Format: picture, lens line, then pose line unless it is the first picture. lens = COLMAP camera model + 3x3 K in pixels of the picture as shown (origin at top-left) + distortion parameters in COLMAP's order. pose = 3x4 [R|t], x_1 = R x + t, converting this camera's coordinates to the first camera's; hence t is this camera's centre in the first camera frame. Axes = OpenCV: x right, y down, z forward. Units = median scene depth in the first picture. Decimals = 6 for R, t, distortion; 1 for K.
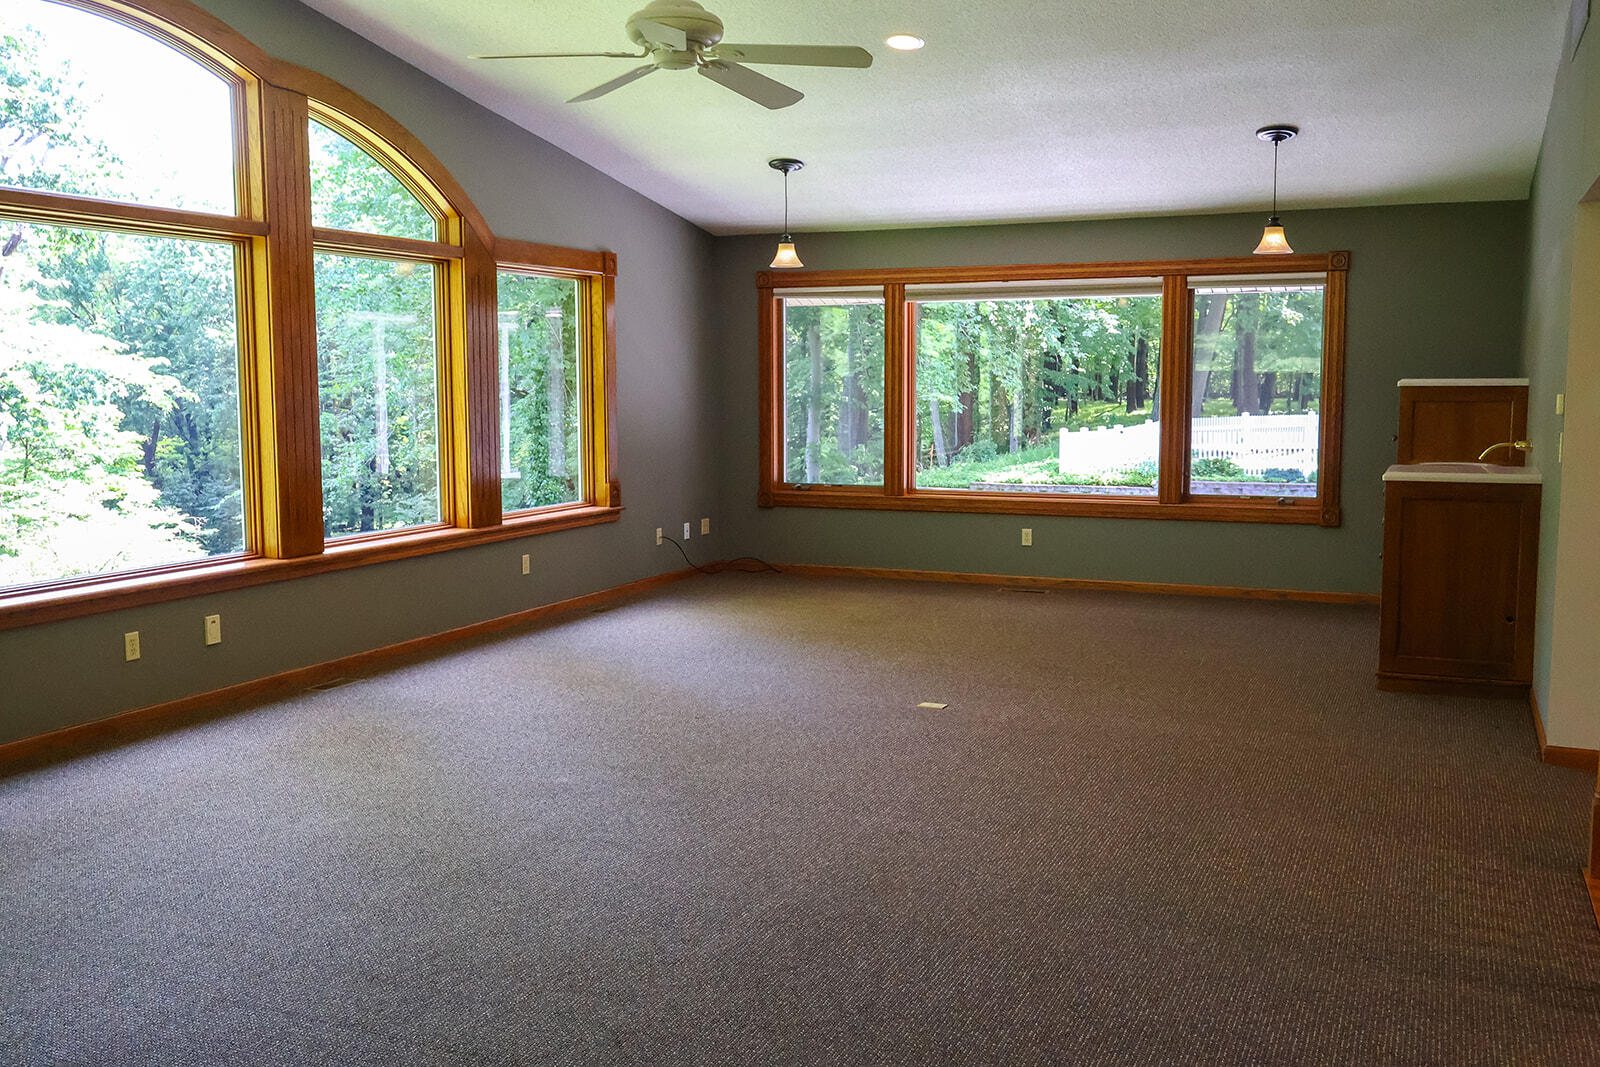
lens RADIAL K [[1508.6, 0, 800.0], [0, 1508.6, 533.5], [0, 0, 1]] dist [0.003557, 0.004773]
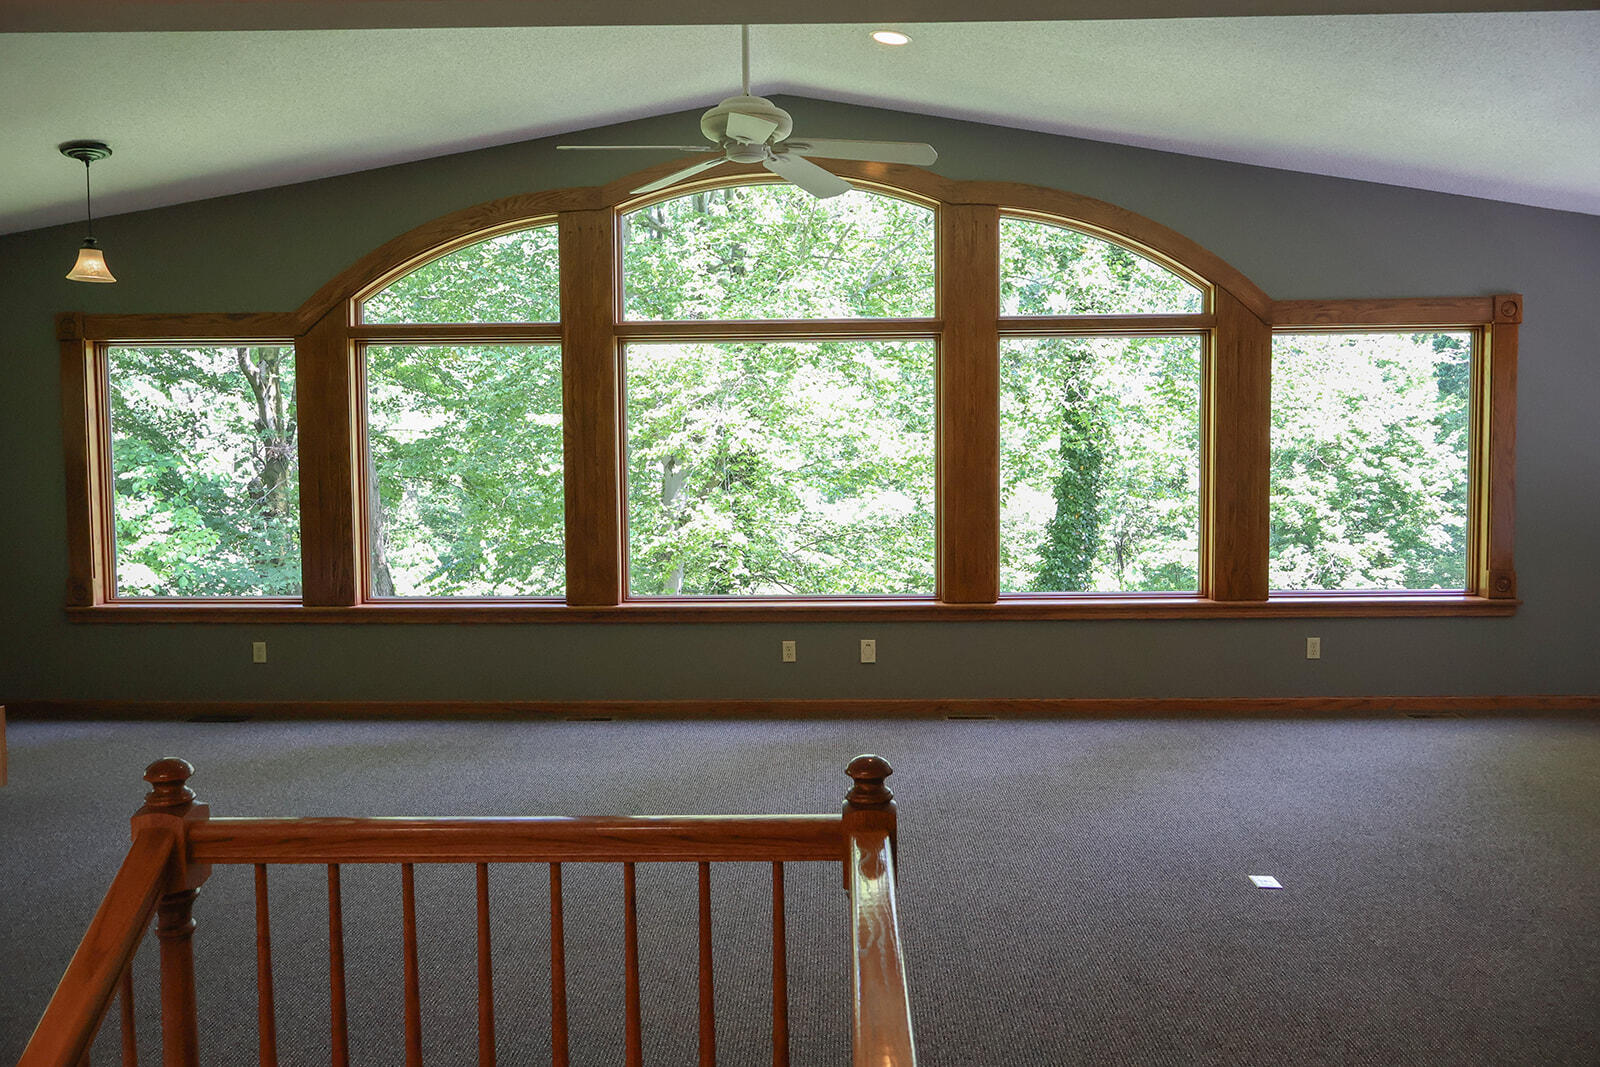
lens RADIAL K [[1337.4, 0, 800.0], [0, 1337.4, 533.5], [0, 0, 1]] dist [-0.000167, -0.002889]
pose [[0.365122, 0.036420, -0.930247, 0.572624], [-0.088605, 0.996058, 0.004220, -0.030875], [0.926733, 0.080884, 0.366910, 0.503096]]
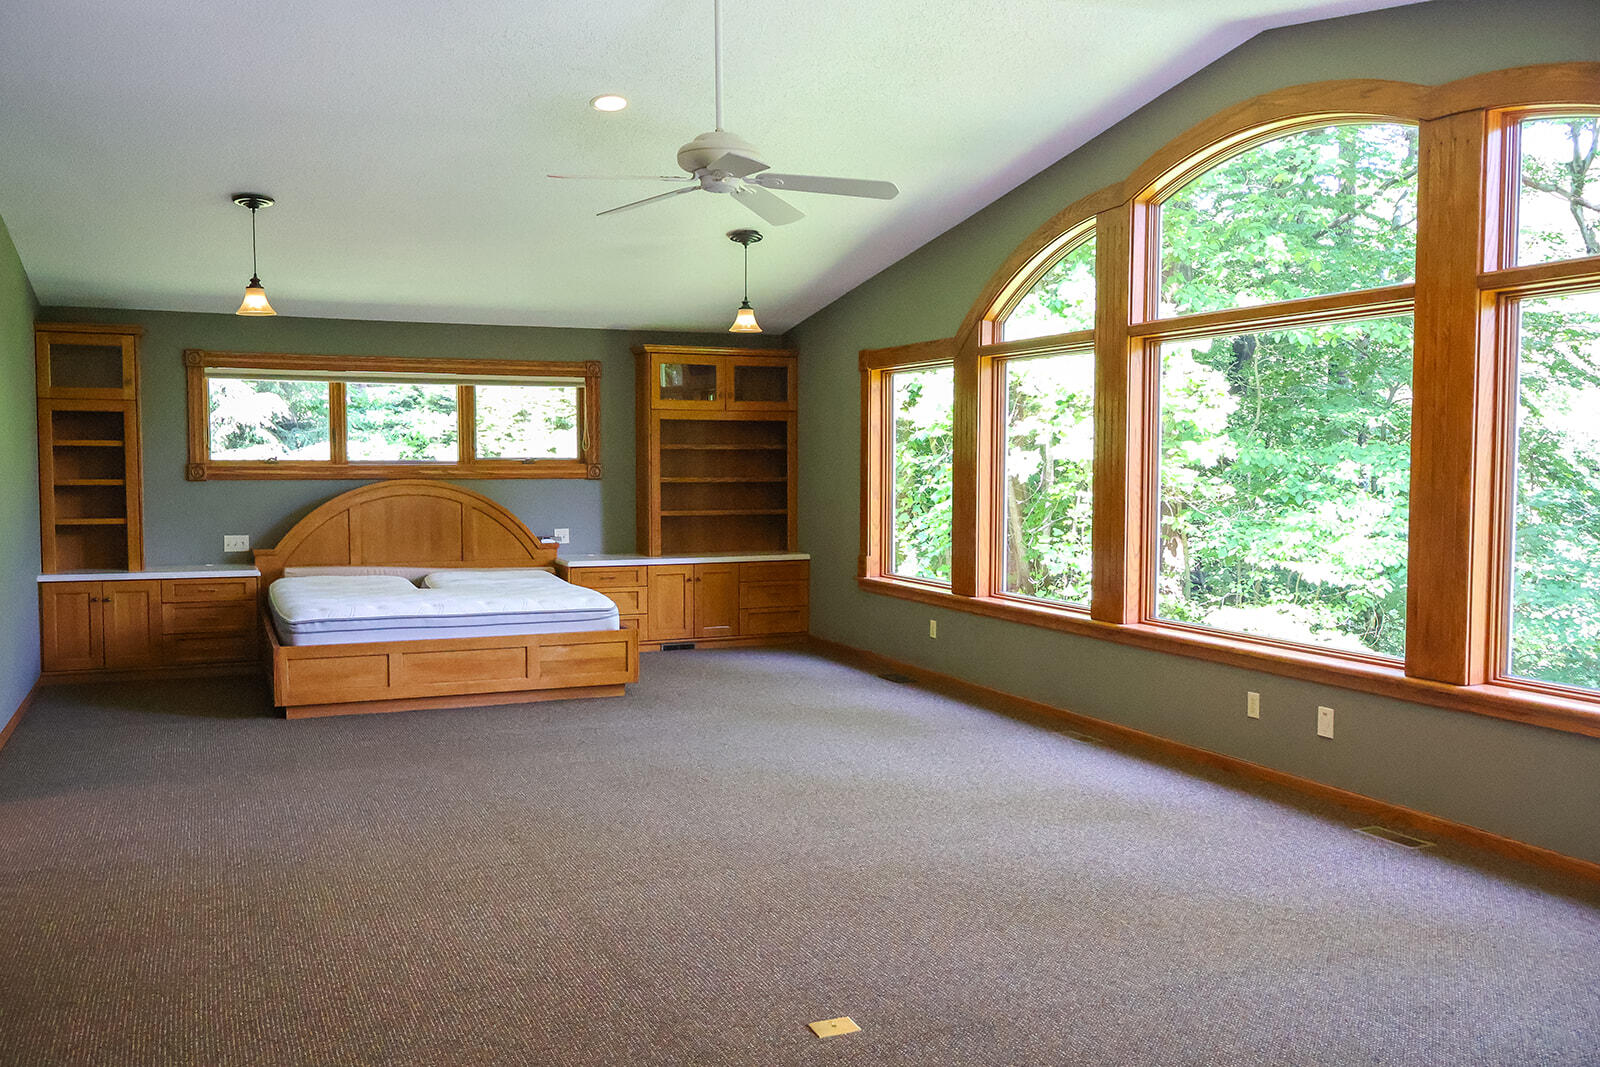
lens RADIAL K [[1337.4, 0, 800.0], [0, 1337.4, 533.5], [0, 0, 1]] dist [-0.000167, -0.002889]
pose [[-0.679324, 0.019305, -0.733584, 0.432148], [-0.096977, 0.988525, 0.115817, -0.114142], [0.727403, 0.149818, -0.669657, 1.227685]]
